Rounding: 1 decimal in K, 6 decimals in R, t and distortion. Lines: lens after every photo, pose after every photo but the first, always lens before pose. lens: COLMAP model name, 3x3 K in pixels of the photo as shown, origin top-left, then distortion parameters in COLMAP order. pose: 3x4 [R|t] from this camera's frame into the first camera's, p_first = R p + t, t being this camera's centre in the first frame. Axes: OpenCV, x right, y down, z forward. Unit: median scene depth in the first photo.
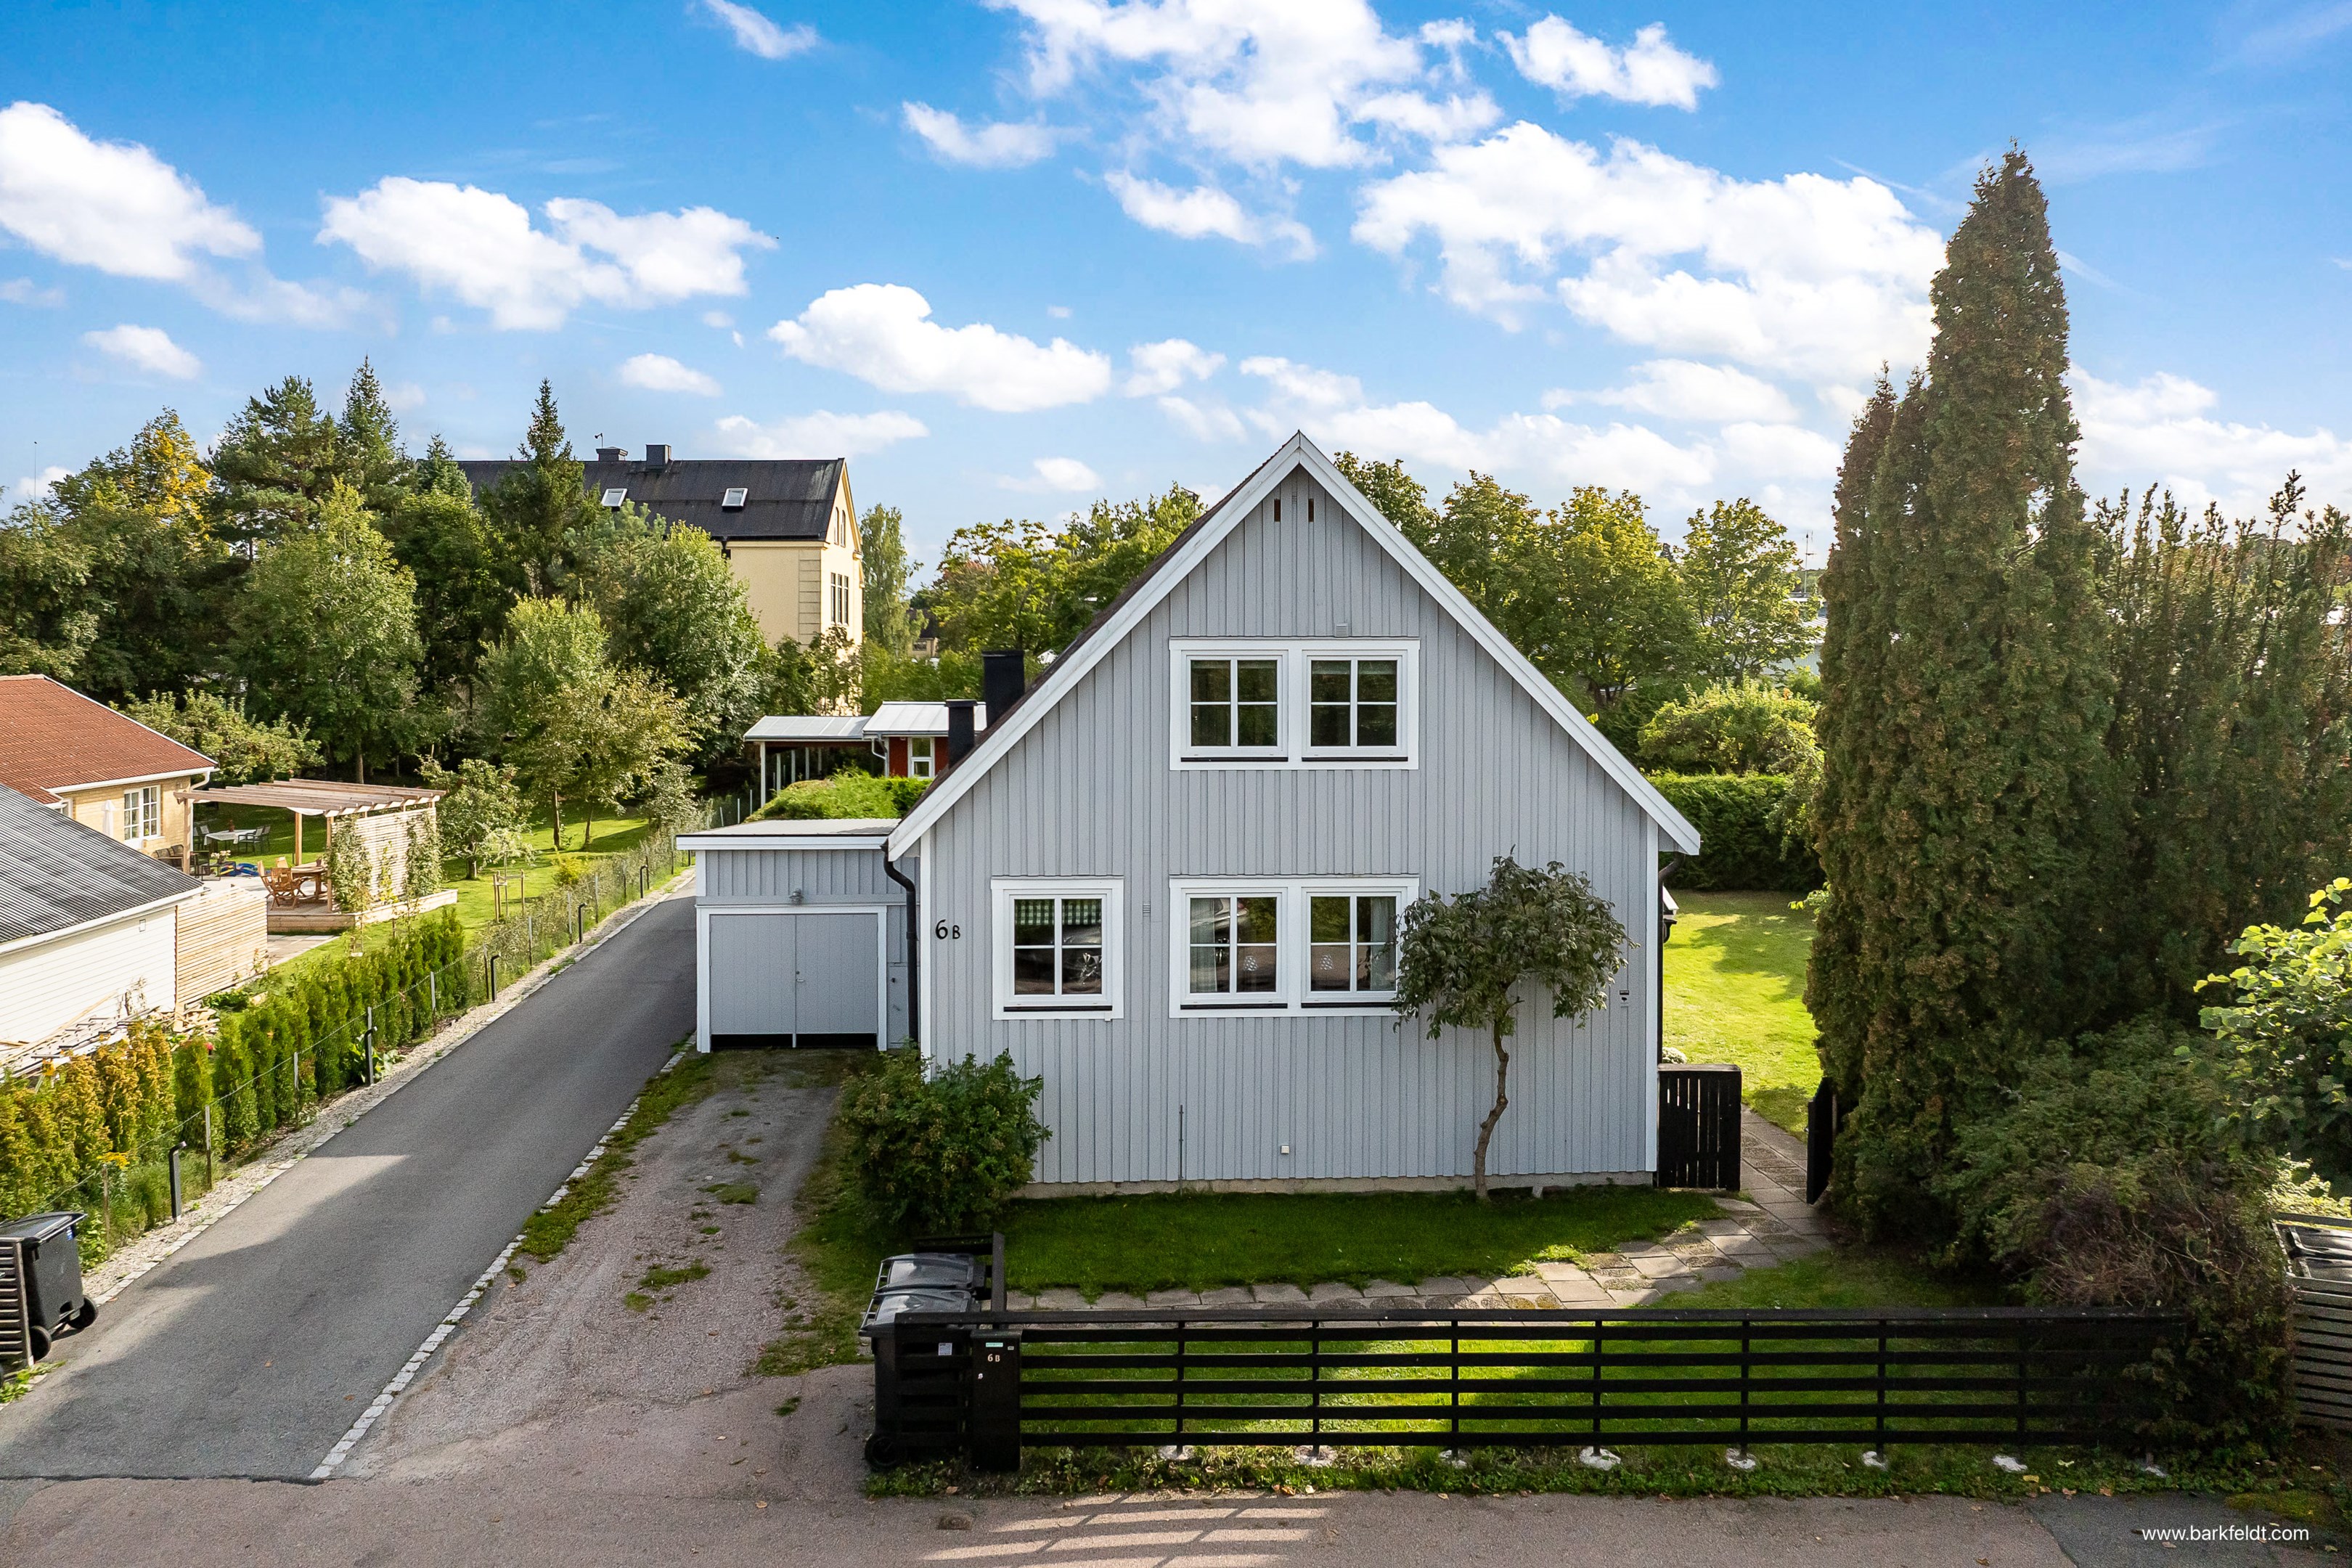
lens RADIAL K [[1705.4, 0, 1109.0], [0, 1705.4, 661.6], [0, 0, 1]] dist [-0.005578, -0.049463]
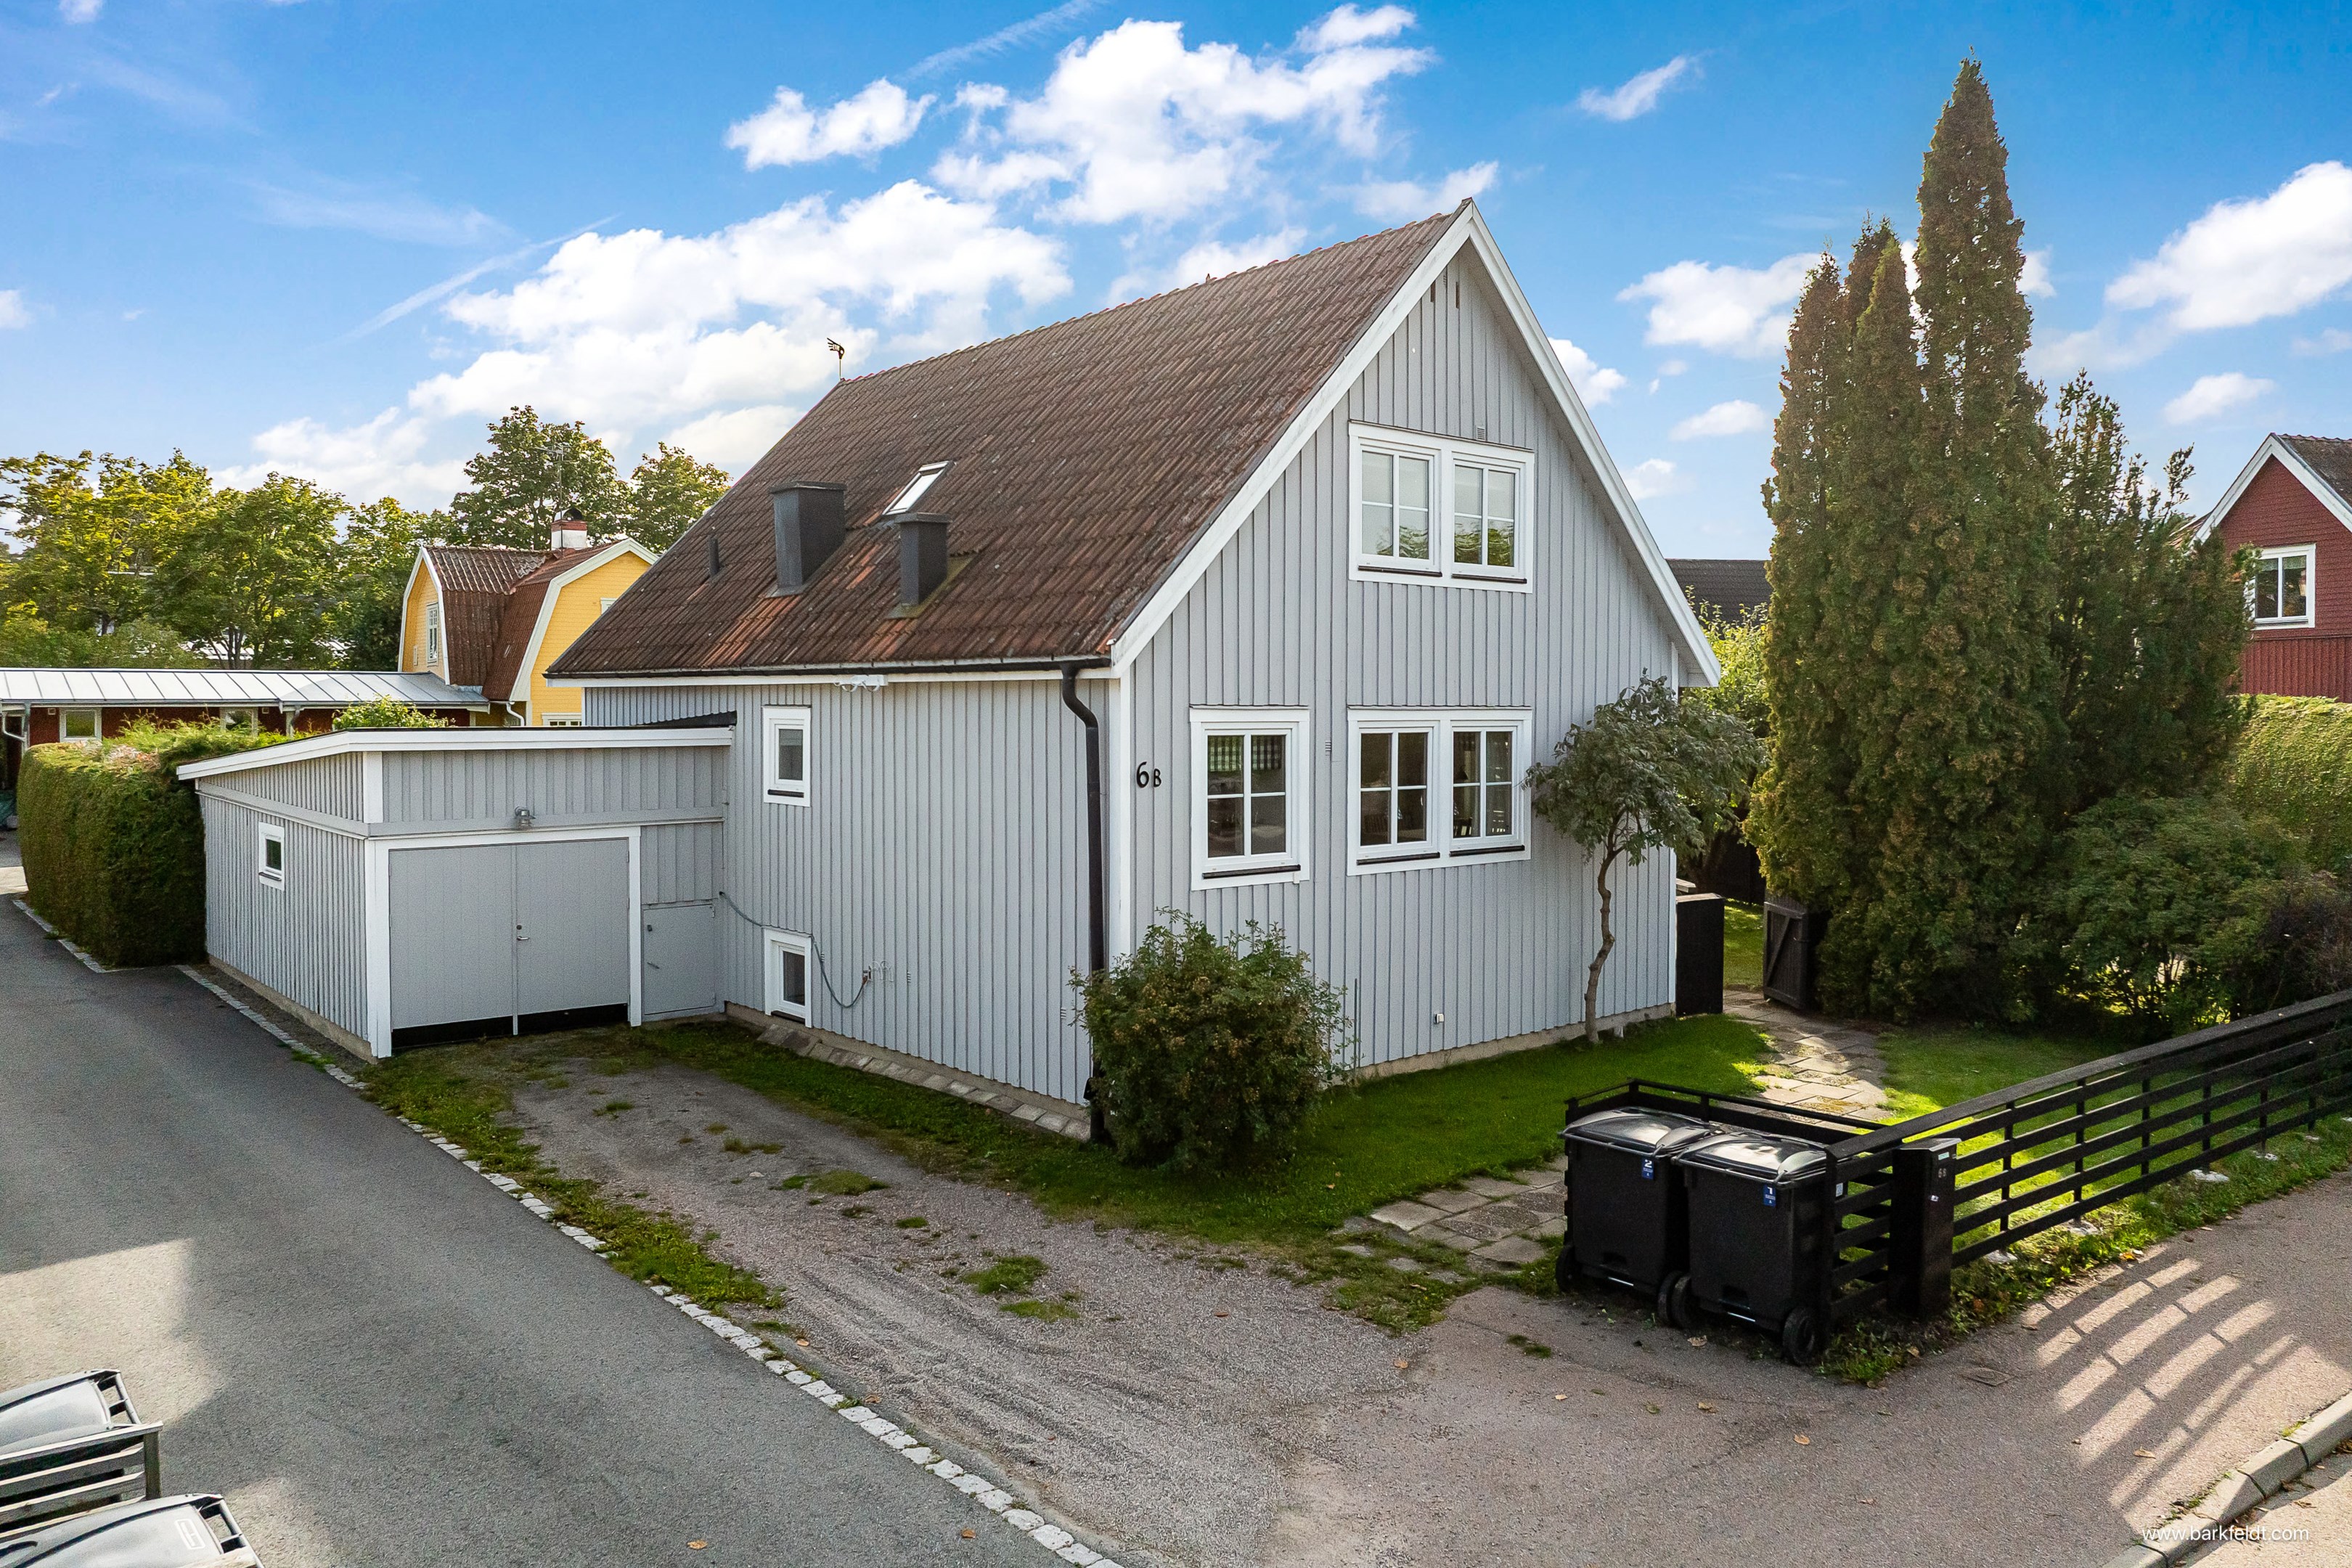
lens RADIAL K [[1694.4, 0, 1172.2], [0, 1694.4, 757.2], [0, 0, 1]] dist [-0.025004, -0.003794]
pose [[0.781734, -0.016670, 0.623389, -0.550171], [-0.000468, 0.999627, 0.027318, 0.128169], [-0.623612, -0.021647, 0.781434, 0.406079]]
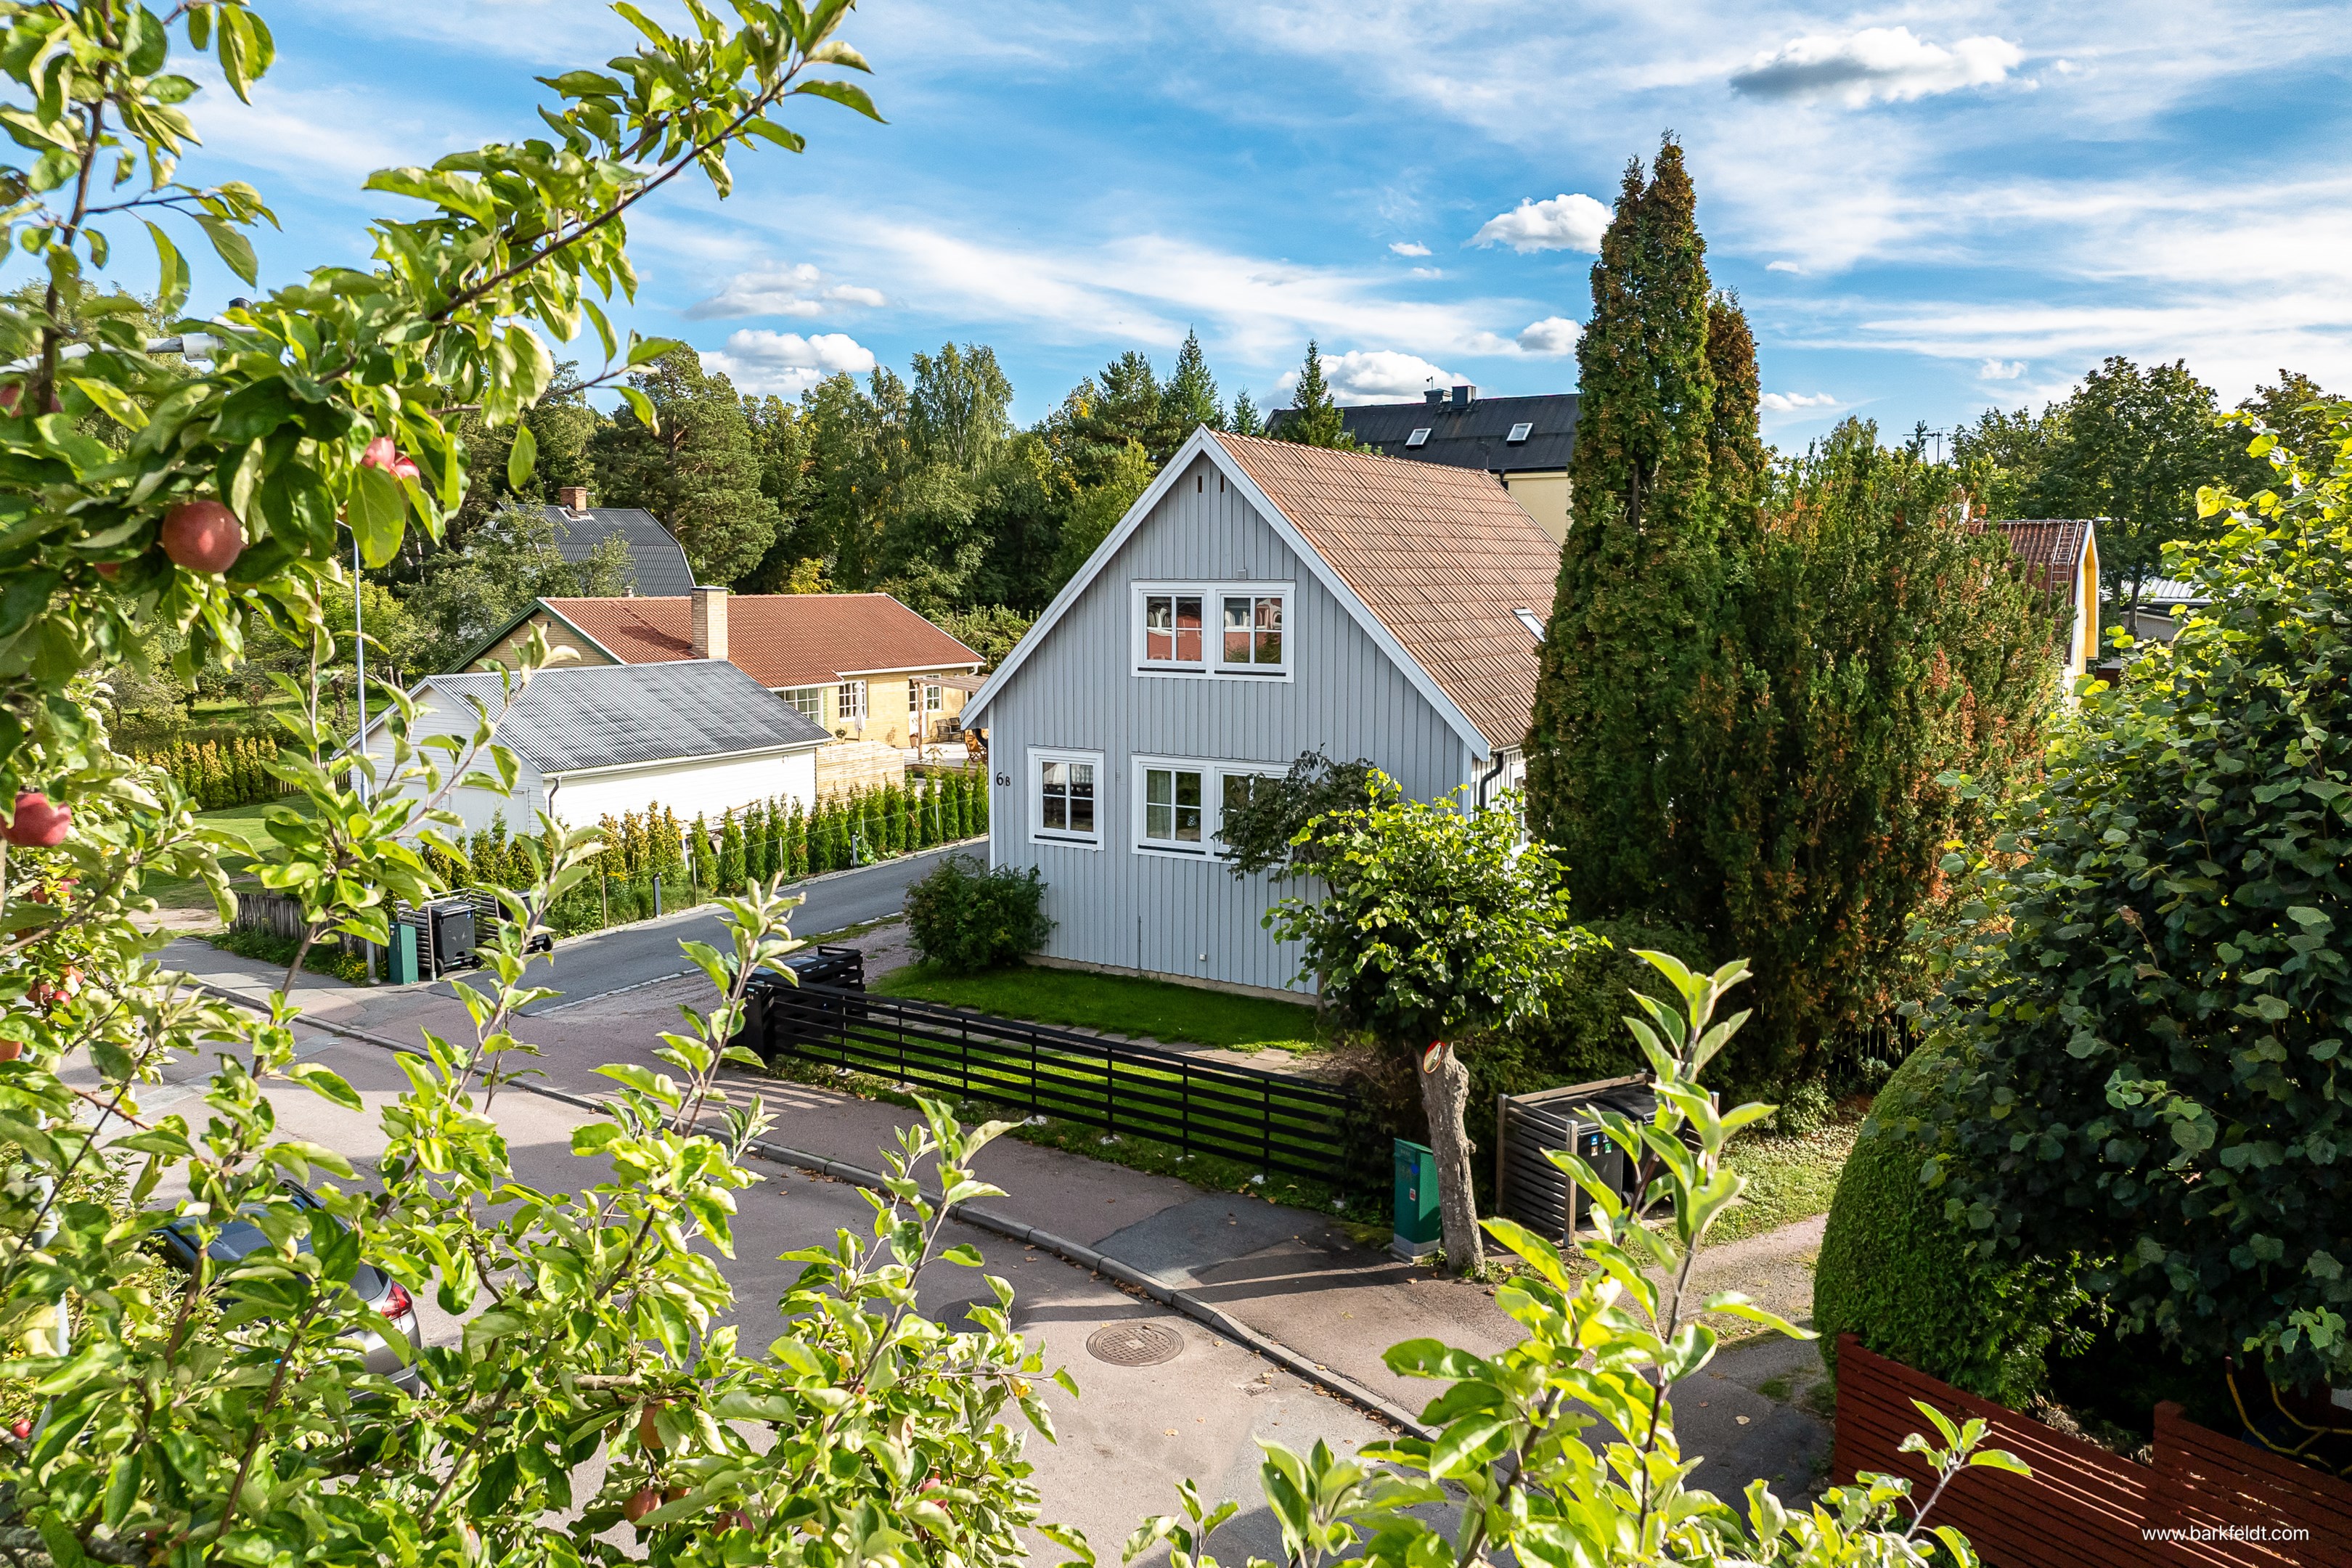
lens RADIAL K [[1694.4, 0, 1172.2], [0, 1694.4, 757.2], [0, 0, 1]] dist [-0.025004, -0.003794]
pose [[0.833952, 0.062380, -0.548299, 0.822127], [-0.004439, 0.994316, 0.106373, -0.017343], [0.551818, -0.086276, 0.829490, -0.126330]]
